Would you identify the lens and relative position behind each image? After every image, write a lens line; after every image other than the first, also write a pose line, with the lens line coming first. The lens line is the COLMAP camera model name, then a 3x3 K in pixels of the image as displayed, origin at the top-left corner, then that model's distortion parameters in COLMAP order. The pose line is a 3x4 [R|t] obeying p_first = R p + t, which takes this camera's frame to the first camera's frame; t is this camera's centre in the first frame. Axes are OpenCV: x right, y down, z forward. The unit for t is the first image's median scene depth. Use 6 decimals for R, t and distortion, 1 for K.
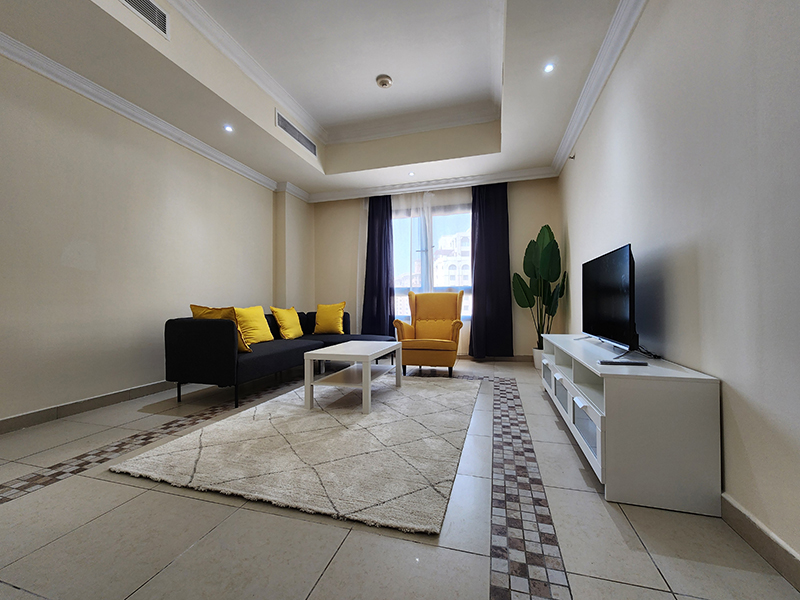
lens RADIAL K [[326.8, 0, 400.0], [0, 326.8, 300.0], [0, 0, 1]] dist [-0.000476, -0.000566]
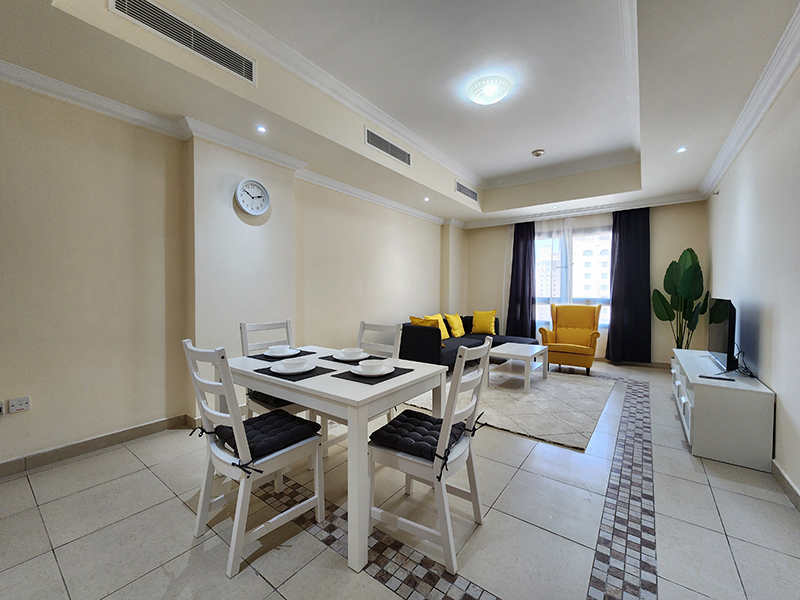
lens RADIAL K [[326.8, 0, 400.0], [0, 326.8, 300.0], [0, 0, 1]] dist [-0.000476, -0.000566]
pose [[0.936193, 0.018978, -0.350974, -0.085822], [-0.005827, 0.999242, 0.038488, -0.098752], [0.351439, -0.033987, 0.935594, -0.420588]]
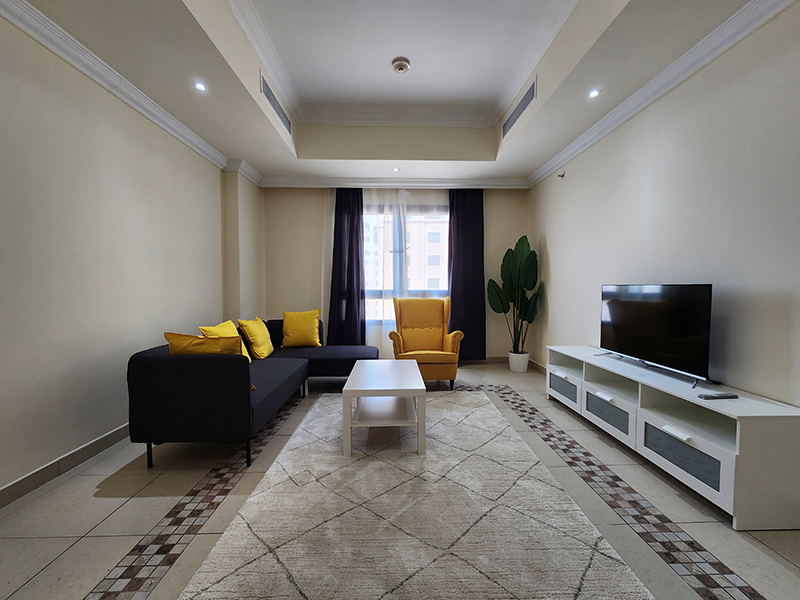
lens RADIAL K [[326.8, 0, 400.0], [0, 326.8, 300.0], [0, 0, 1]] dist [-0.000476, -0.000566]
pose [[0.951785, -0.004577, 0.306733, -0.281413], [-0.009438, 0.998978, 0.044195, -0.070932], [-0.306621, -0.044959, 0.950769, 0.124489]]
